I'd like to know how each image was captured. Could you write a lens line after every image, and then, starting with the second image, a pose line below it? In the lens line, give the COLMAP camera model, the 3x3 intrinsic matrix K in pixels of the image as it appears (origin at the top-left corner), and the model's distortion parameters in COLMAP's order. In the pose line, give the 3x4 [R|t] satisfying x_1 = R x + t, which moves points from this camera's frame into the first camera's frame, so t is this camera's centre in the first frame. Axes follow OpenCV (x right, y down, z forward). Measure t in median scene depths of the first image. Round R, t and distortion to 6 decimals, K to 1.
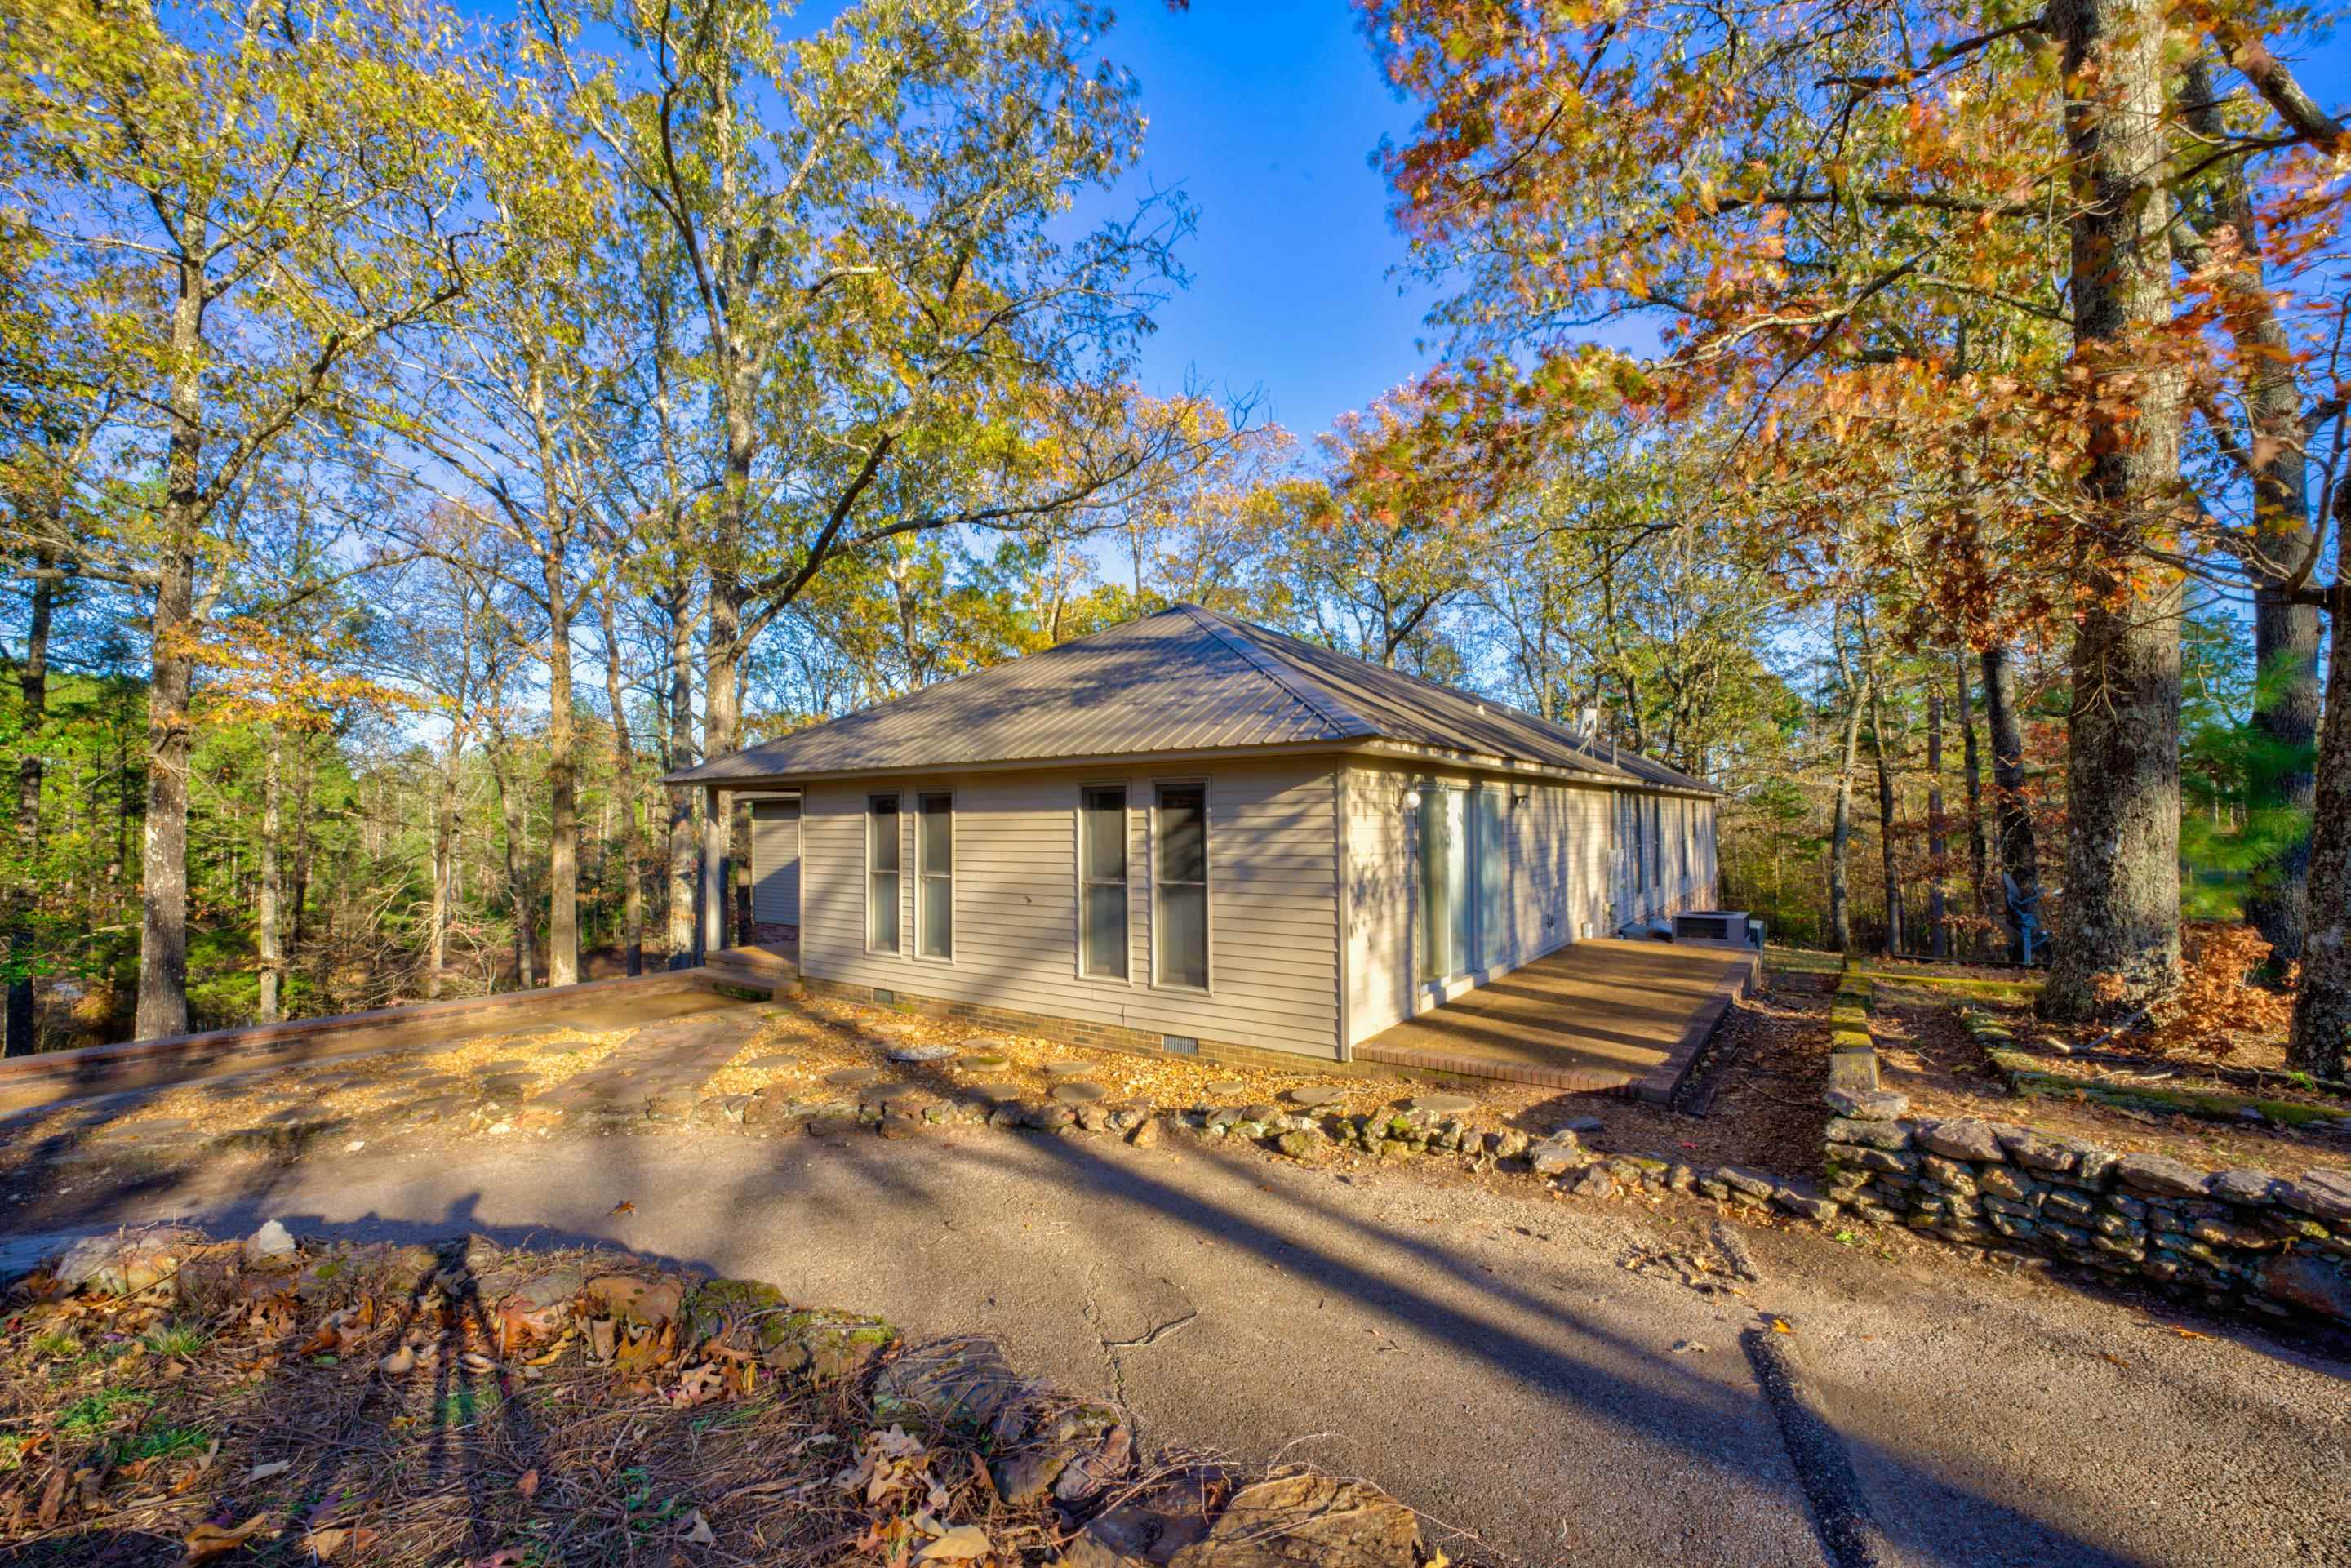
lens RADIAL K [[943.6, 0, 1172.3], [0, 943.6, 803.7], [0, 0, 1]] dist [-0.021035, 0.000127]
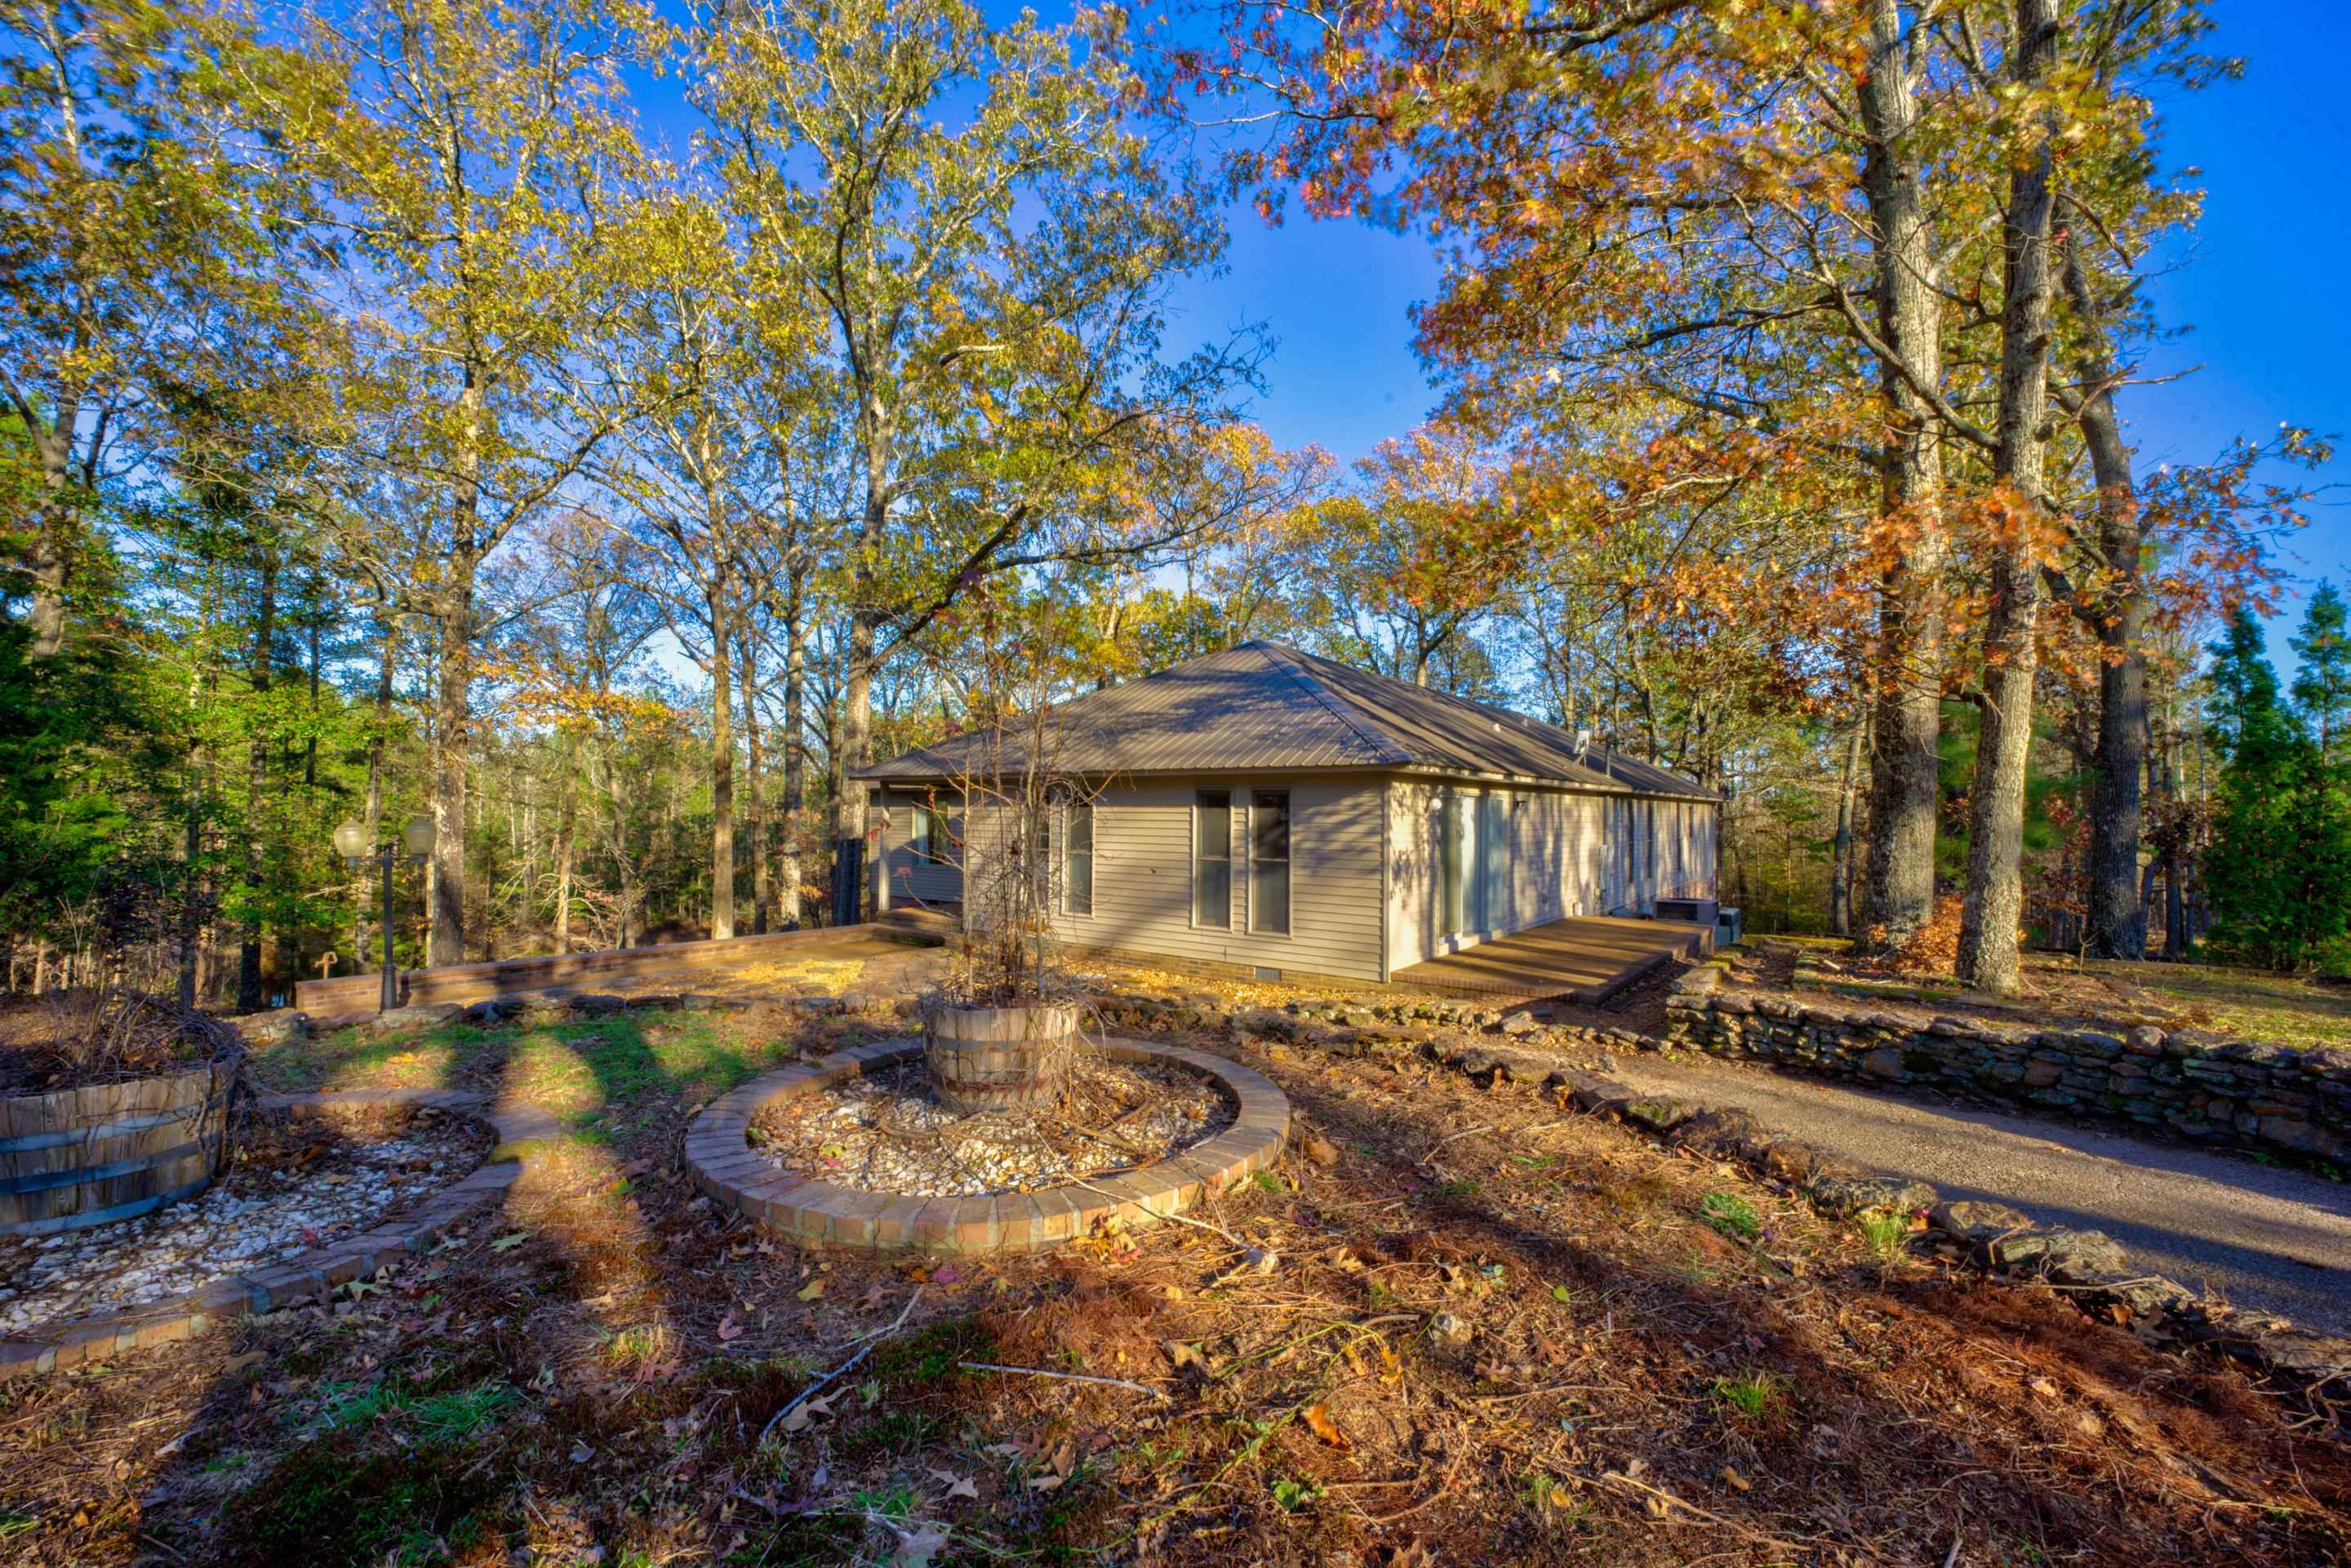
lens RADIAL K [[943.6, 0, 1172.1], [0, 943.6, 799.3], [0, 0, 1]] dist [-0.021035, 0.000127]
pose [[0.999413, 0.017608, -0.029371, -0.090784], [-0.017479, 0.999836, 0.004664, -0.010427], [0.029448, -0.004148, 0.999558, -0.388587]]
